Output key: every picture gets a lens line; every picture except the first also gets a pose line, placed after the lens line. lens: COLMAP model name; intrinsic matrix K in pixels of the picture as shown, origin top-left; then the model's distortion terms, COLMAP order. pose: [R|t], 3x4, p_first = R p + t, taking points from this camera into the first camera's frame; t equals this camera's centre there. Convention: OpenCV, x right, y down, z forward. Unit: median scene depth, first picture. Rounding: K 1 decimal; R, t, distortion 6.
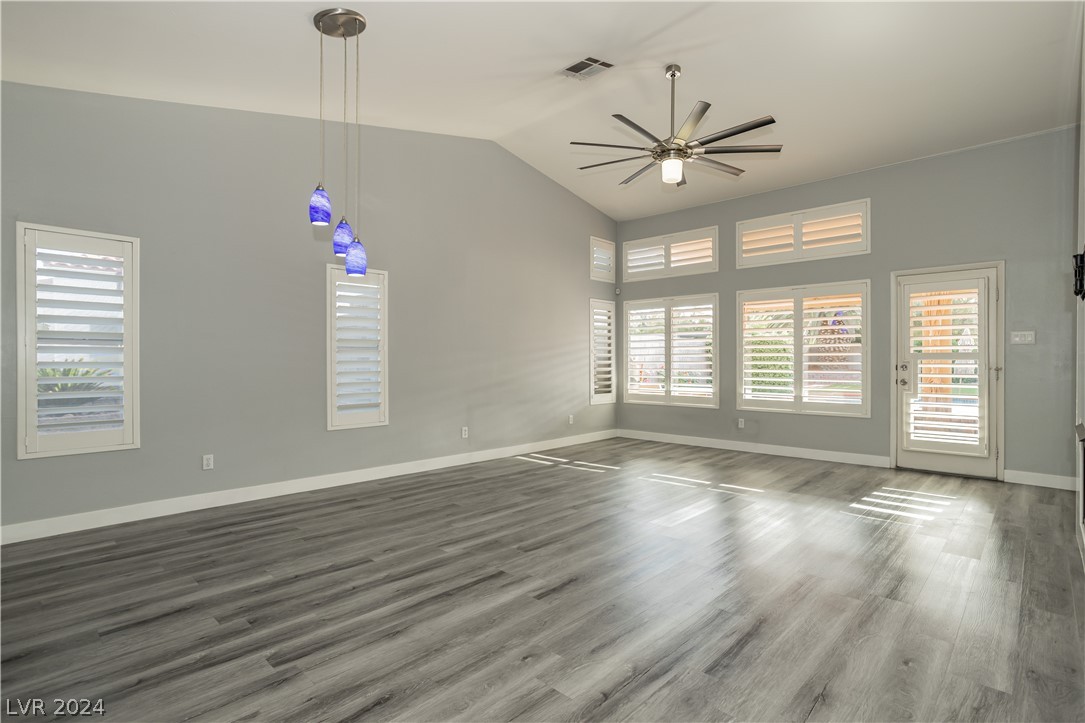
lens RADIAL K [[530.6, 0, 548.6], [0, 530.6, 364.0], [0, 0, 1]] dist [-0.054831, 0.036437]
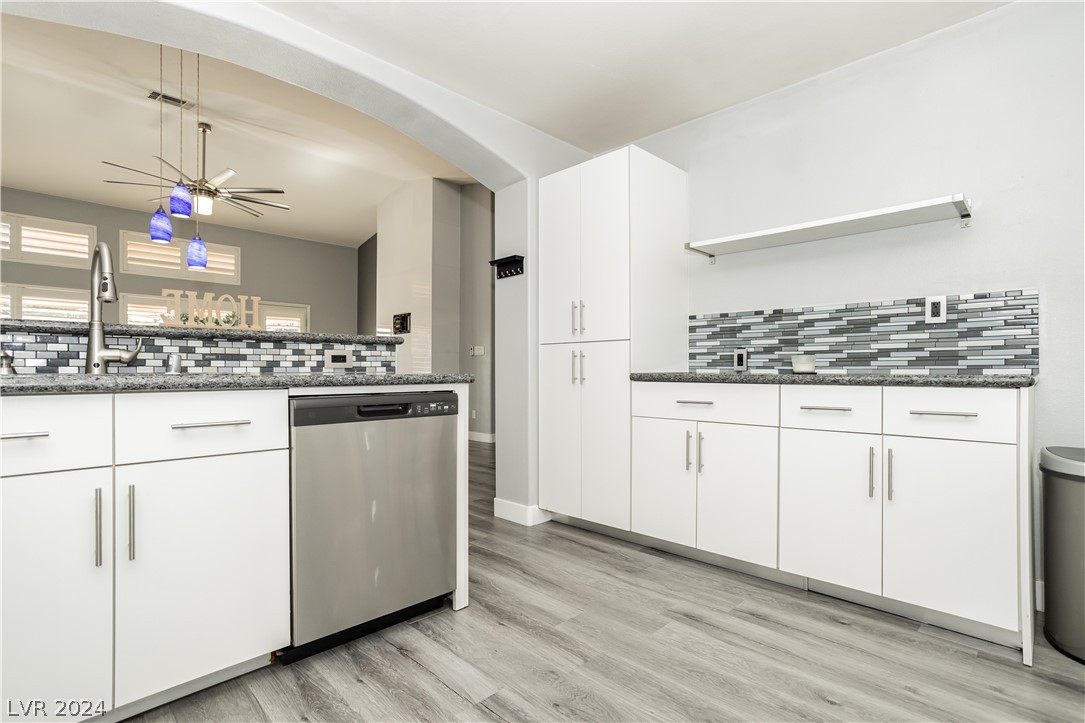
lens RADIAL K [[530.6, 0, 548.6], [0, 530.6, 364.0], [0, 0, 1]] dist [-0.054831, 0.036437]
pose [[0.015908, 0.014685, 0.999766, -1.356827], [0.006404, 0.999870, -0.014788, 0.060810], [-0.999853, 0.006637, 0.015812, 0.172002]]
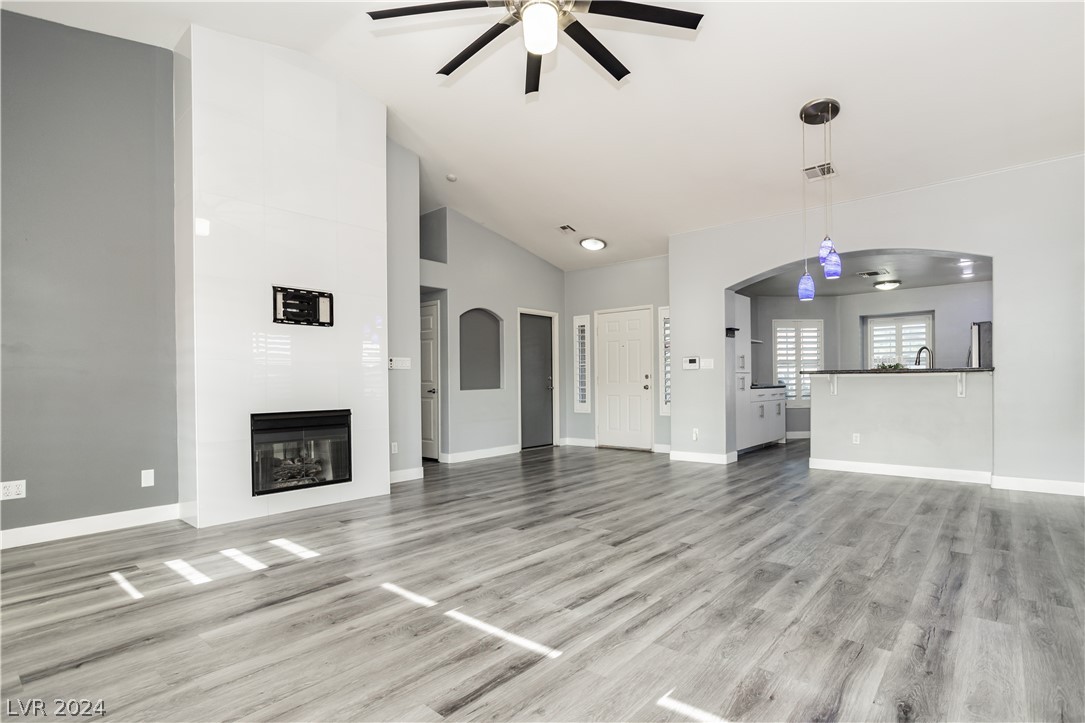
lens RADIAL K [[542.0, 0, 561.6], [0, 542.0, 370.8], [0, 0, 1]] dist [-0.059915, 0.040153]
pose [[-0.997078, 0.009919, -0.075739, 0.344970], [0.011115, 0.999820, -0.015387, 0.030005], [0.075572, -0.016183, -0.997009, 2.111383]]
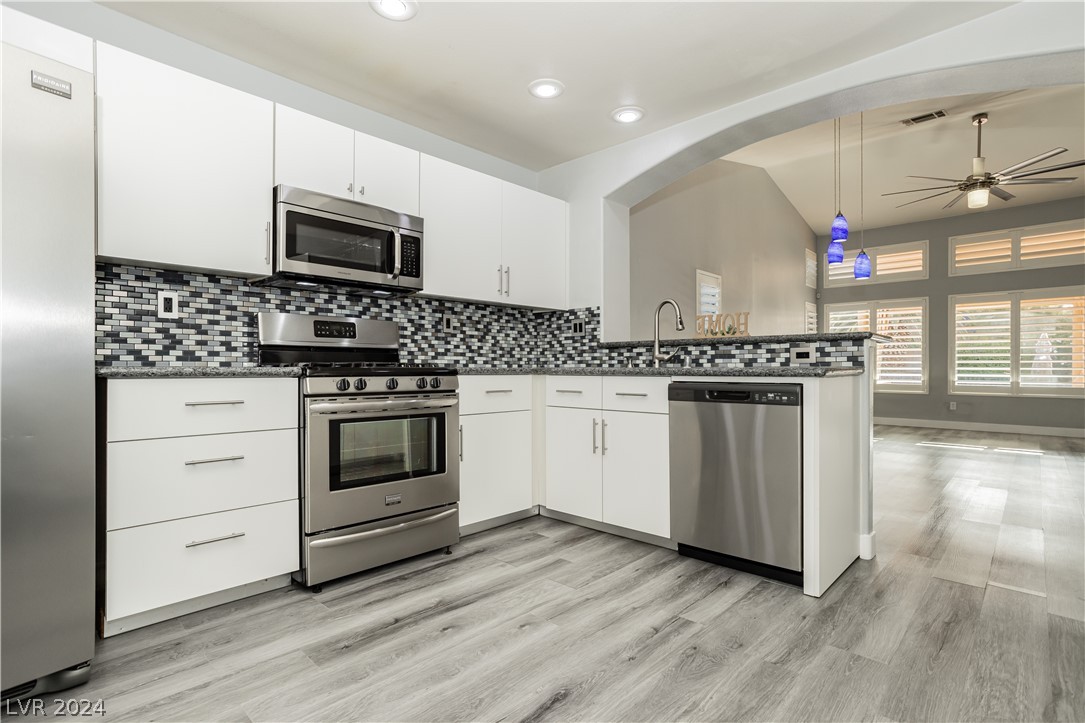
lens RADIAL K [[527.5, 0, 541.4], [0, 527.5, 366.5], [0, 0, 1]] dist [-0.048928, 0.031879]
pose [[0.999991, 0.003750, -0.002065, -1.074248], [-0.003763, 0.999972, -0.006537, 0.065917], [0.002041, 0.006545, 0.999976, -0.328591]]
